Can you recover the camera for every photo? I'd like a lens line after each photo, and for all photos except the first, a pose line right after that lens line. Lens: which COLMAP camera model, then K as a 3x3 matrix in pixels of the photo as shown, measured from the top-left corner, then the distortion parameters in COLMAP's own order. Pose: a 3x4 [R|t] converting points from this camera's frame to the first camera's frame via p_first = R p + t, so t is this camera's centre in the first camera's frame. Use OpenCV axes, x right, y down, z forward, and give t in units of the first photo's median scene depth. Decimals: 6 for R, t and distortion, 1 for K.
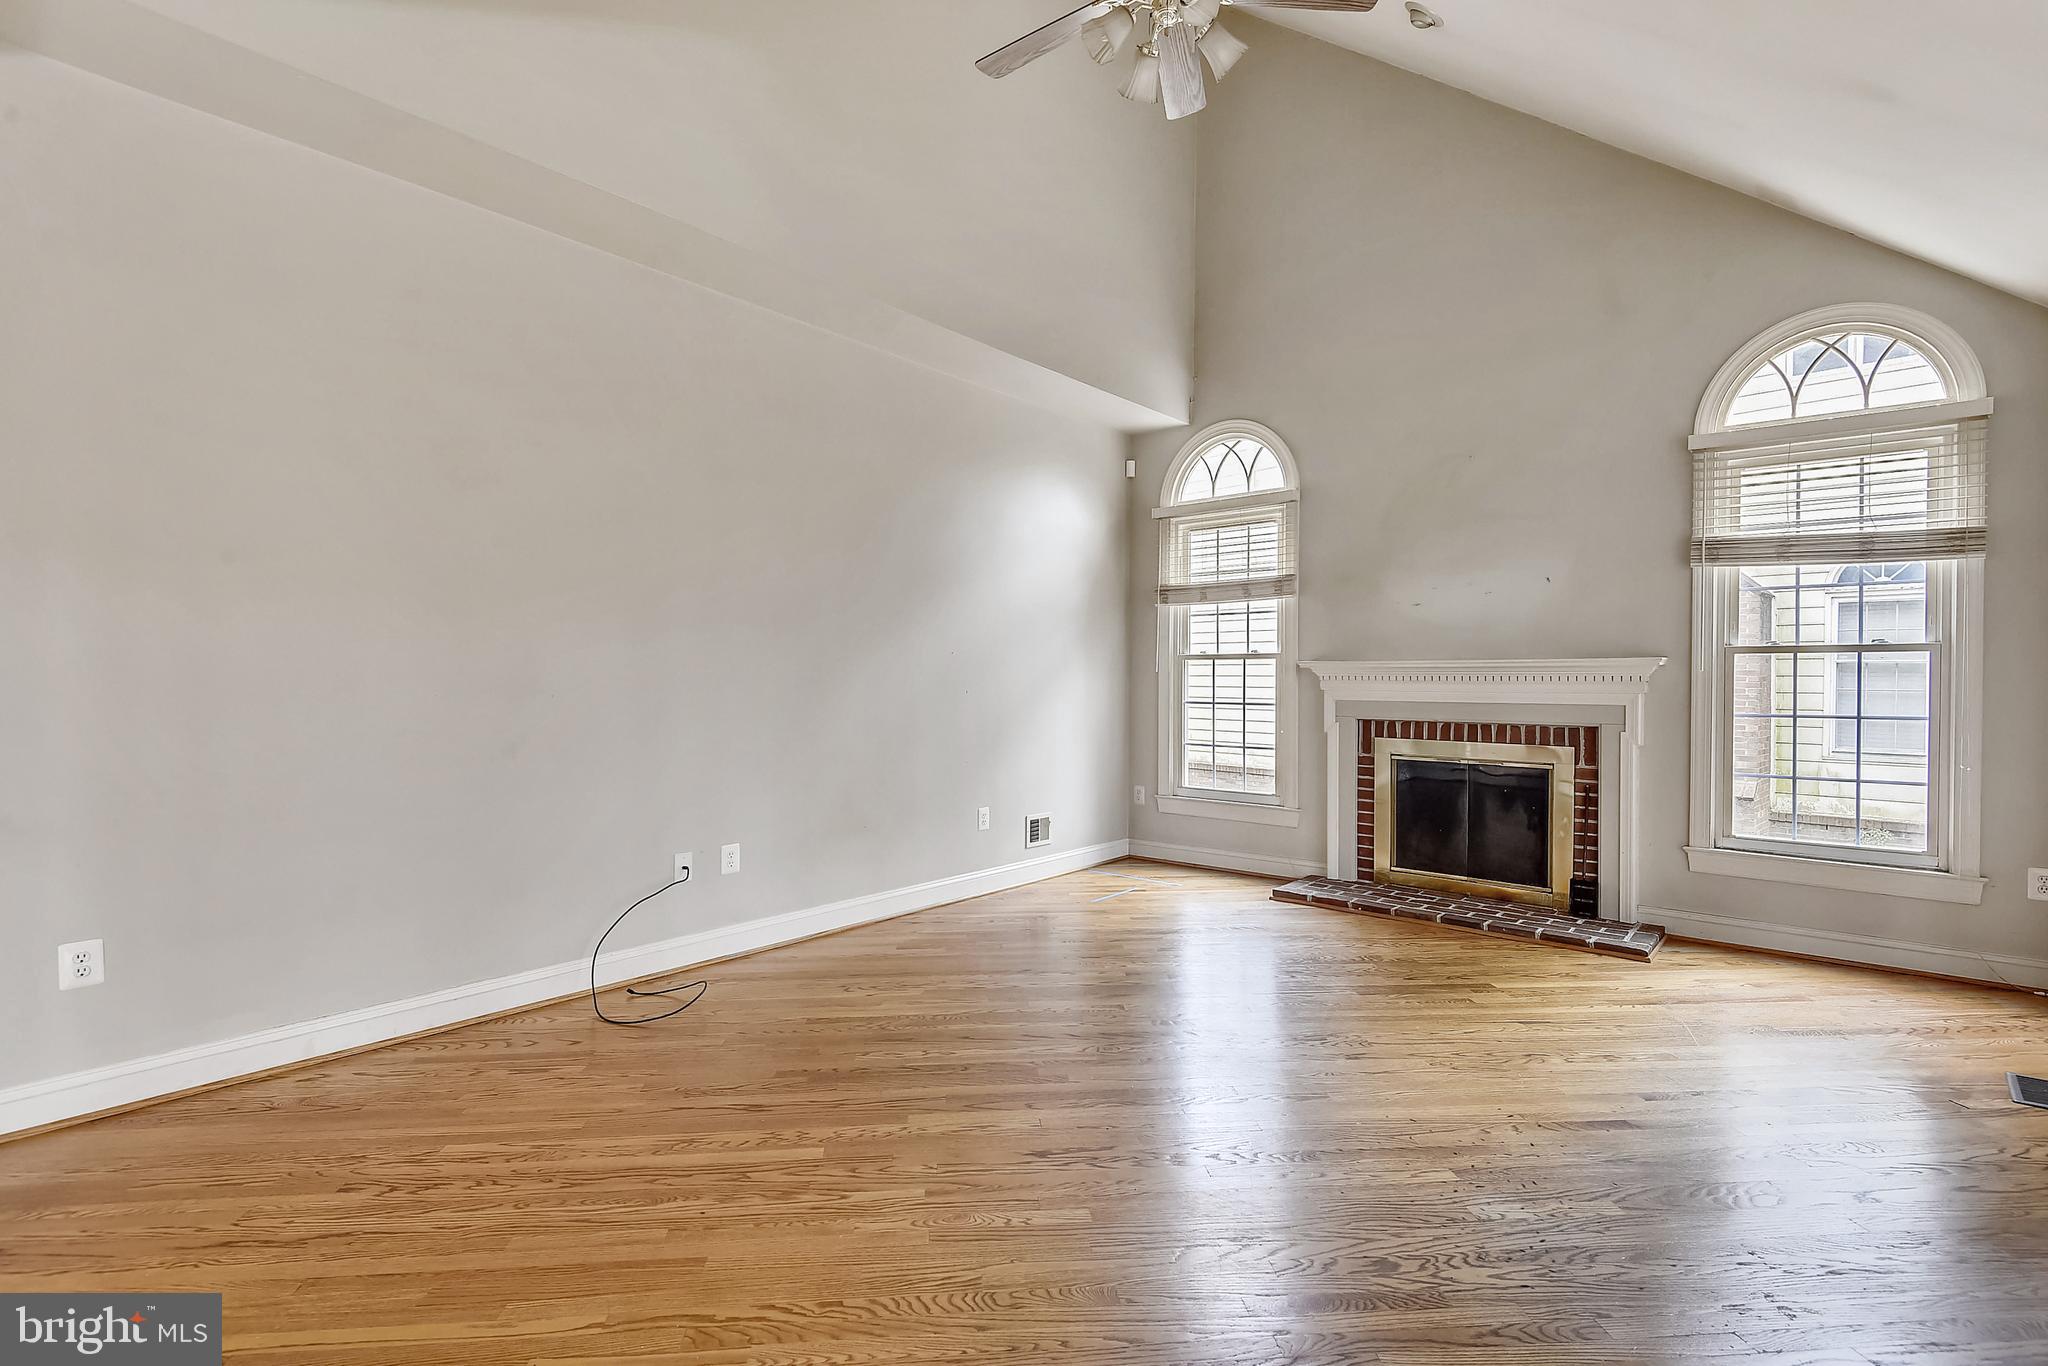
lens RADIAL K [[920.8, 0, 997.2], [0, 920.8, 683.8], [0, 0, 1]] dist [0.000527, -0.000312]
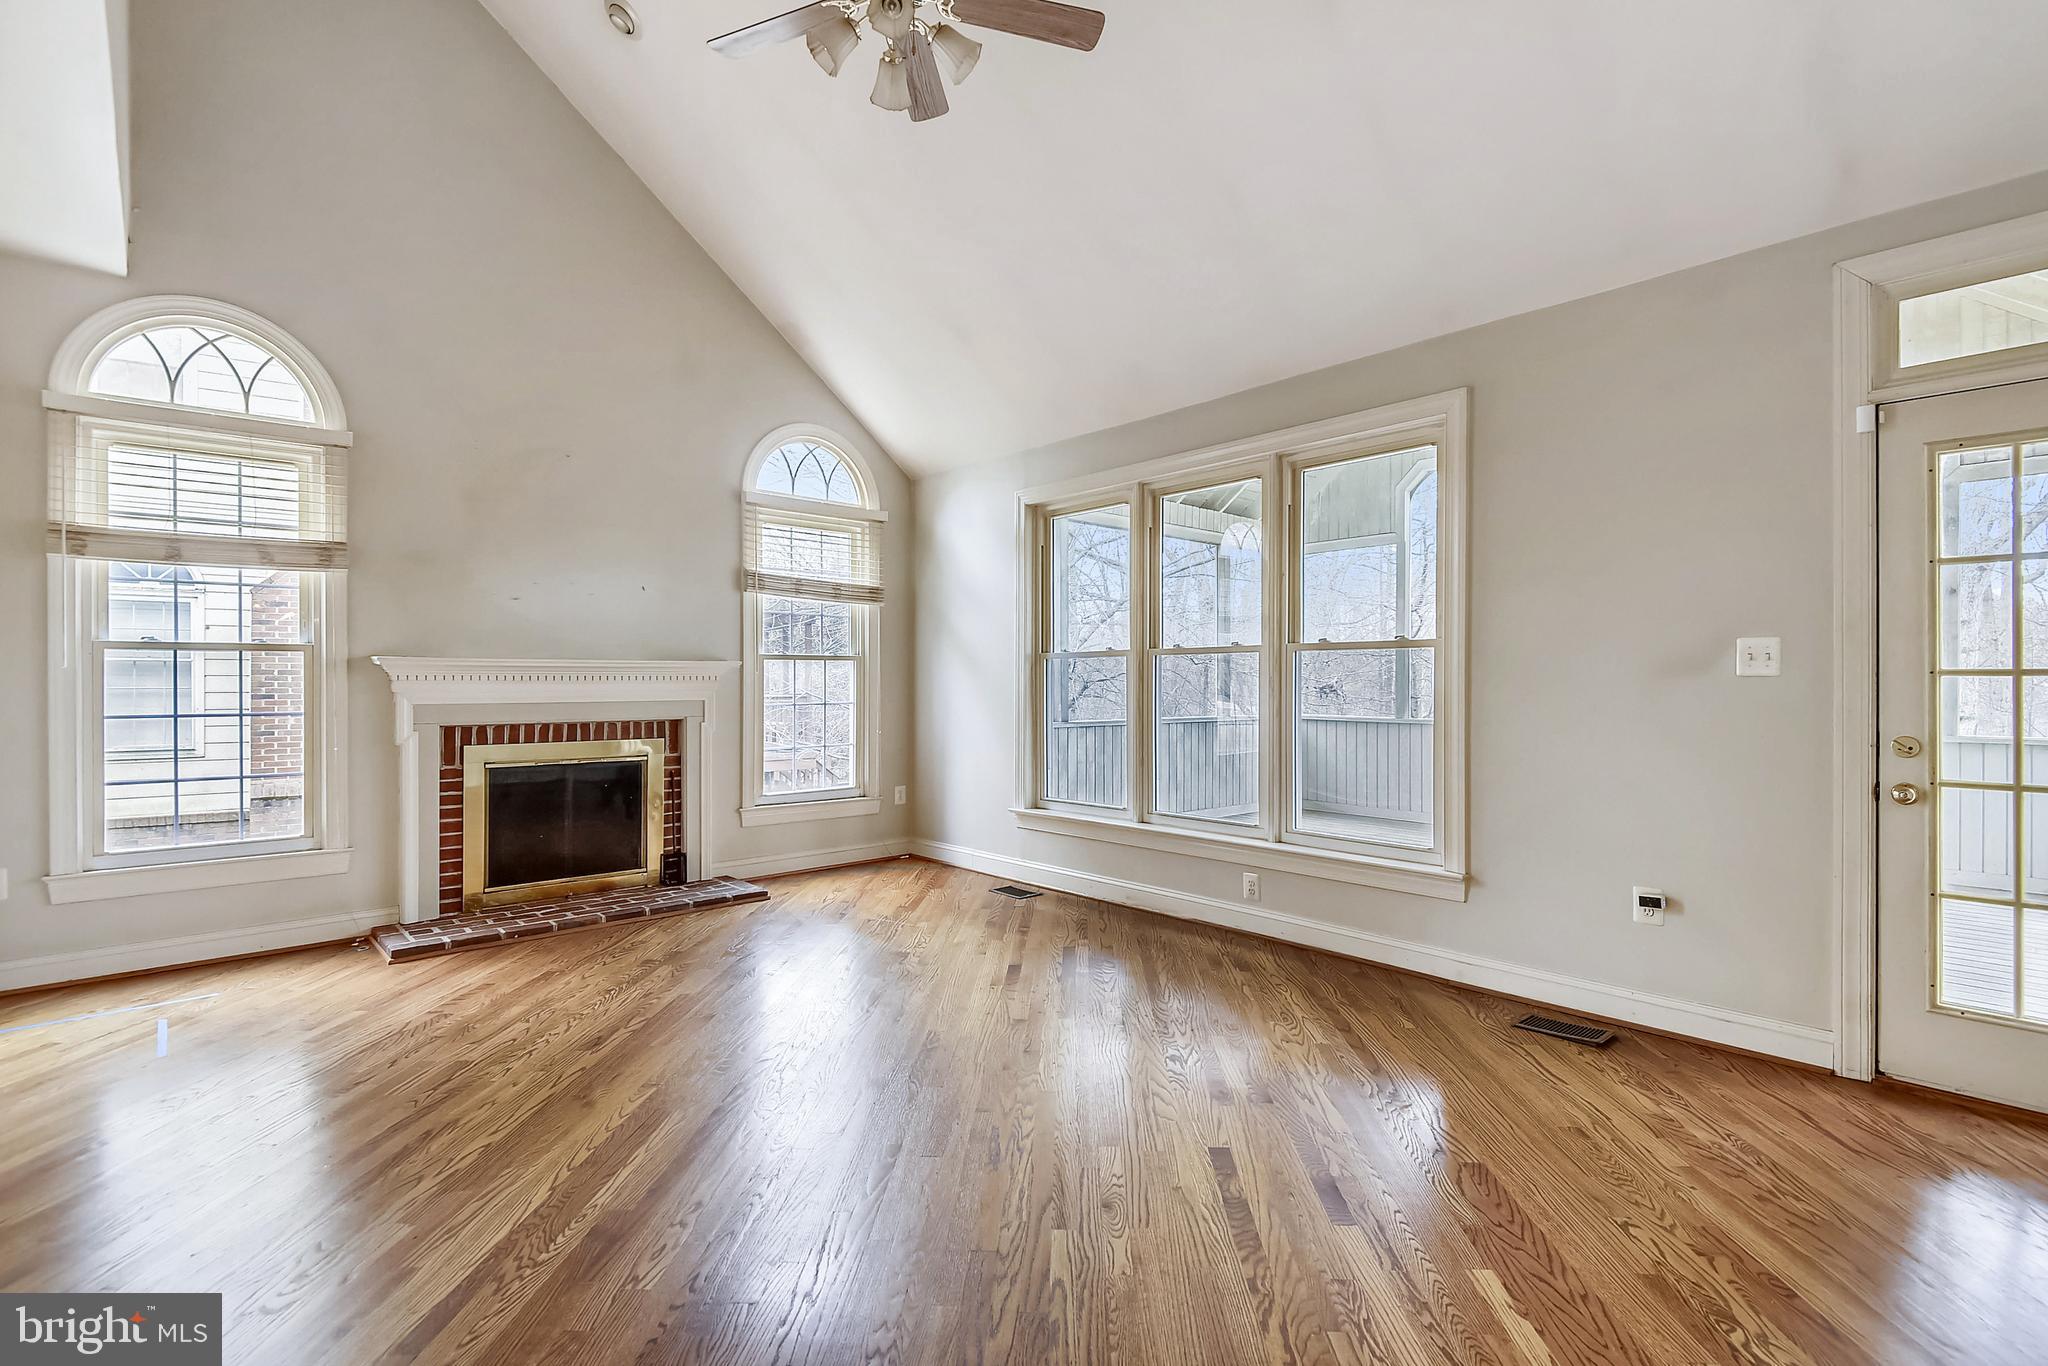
lens RADIAL K [[961.3, 0, 1011.7], [0, 961.3, 671.3], [0, 0, 1]] dist [0.005695, -0.000214]
pose [[0.123004, 0.005047, 0.992393, -0.439174], [0.006462, 0.999962, -0.005886, -0.003791], [-0.992385, 0.007137, 0.122966, 0.376428]]
